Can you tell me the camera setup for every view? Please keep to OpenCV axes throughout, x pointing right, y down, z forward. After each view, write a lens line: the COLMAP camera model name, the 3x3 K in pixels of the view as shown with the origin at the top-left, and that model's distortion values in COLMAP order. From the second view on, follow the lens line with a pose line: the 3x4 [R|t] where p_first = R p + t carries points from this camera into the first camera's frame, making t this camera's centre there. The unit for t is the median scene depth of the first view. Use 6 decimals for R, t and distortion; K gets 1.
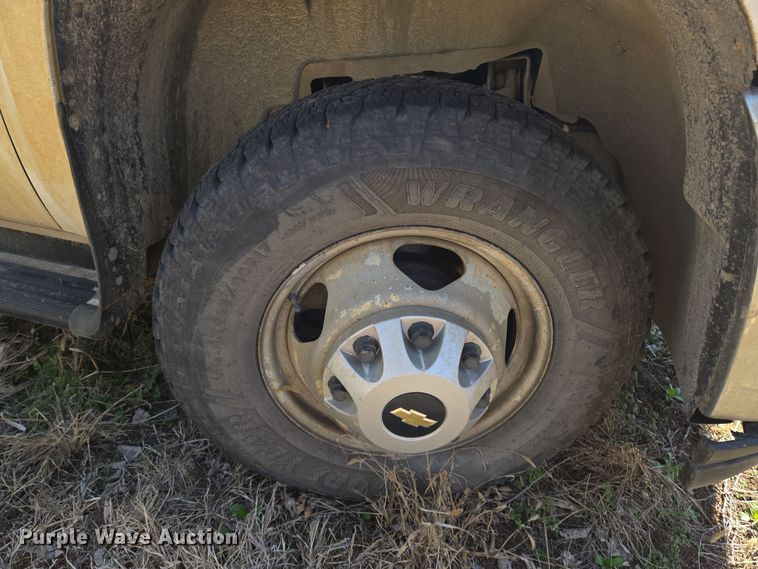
lens RADIAL K [[506.0, 0, 380.5], [0, 506.0, 281.4], [0, 0, 1]] dist [0.085436, -0.076307]
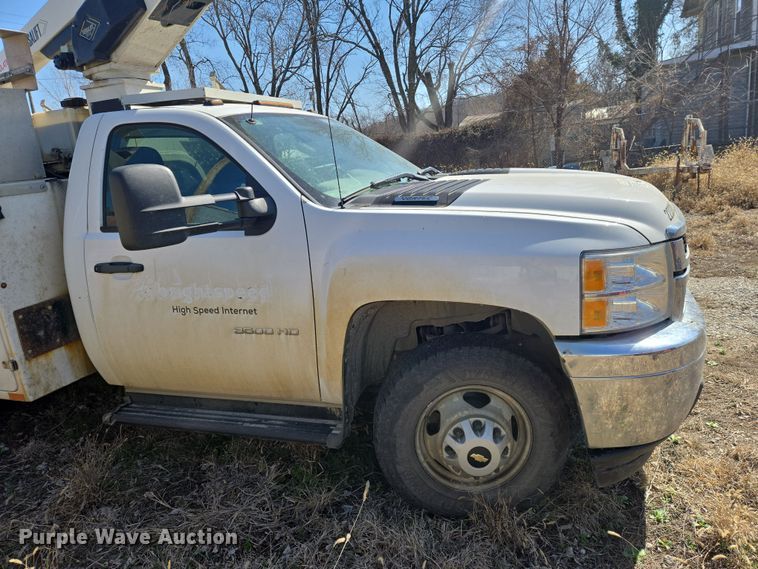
lens RADIAL K [[506.0, 0, 380.5], [0, 506.0, 281.4], [0, 0, 1]] dist [0.085436, -0.076307]
pose [[0.991558, -0.107306, -0.072789, -0.150042], [0.078080, 0.942306, -0.325521, 0.222061], [0.103520, 0.317089, 0.942729, -1.839093]]
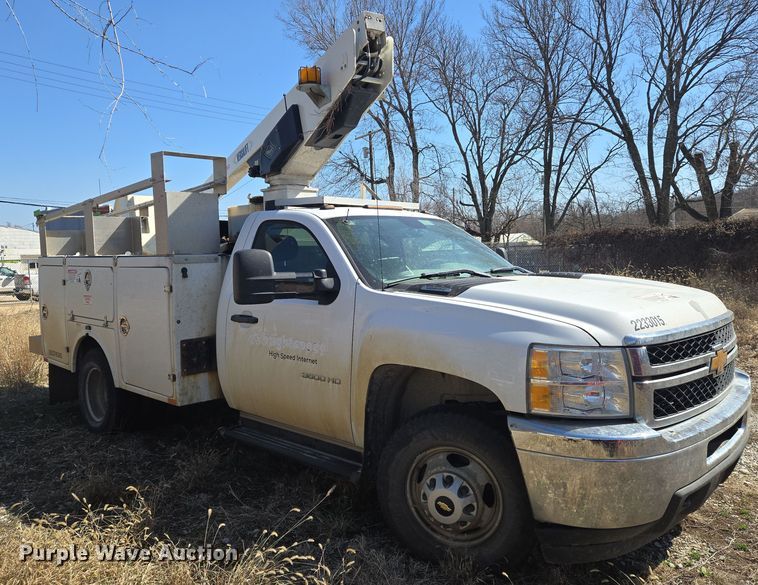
lens RADIAL K [[582.1, 0, 354.2], [0, 582.1, 290.0], [0, 0, 1]] dist [0.080917, -0.068605]
pose [[0.883245, -0.020597, -0.468458, 1.290876], [-0.213111, 0.872264, -0.440157, 0.805682], [0.417686, 0.488601, 0.766034, -2.659675]]
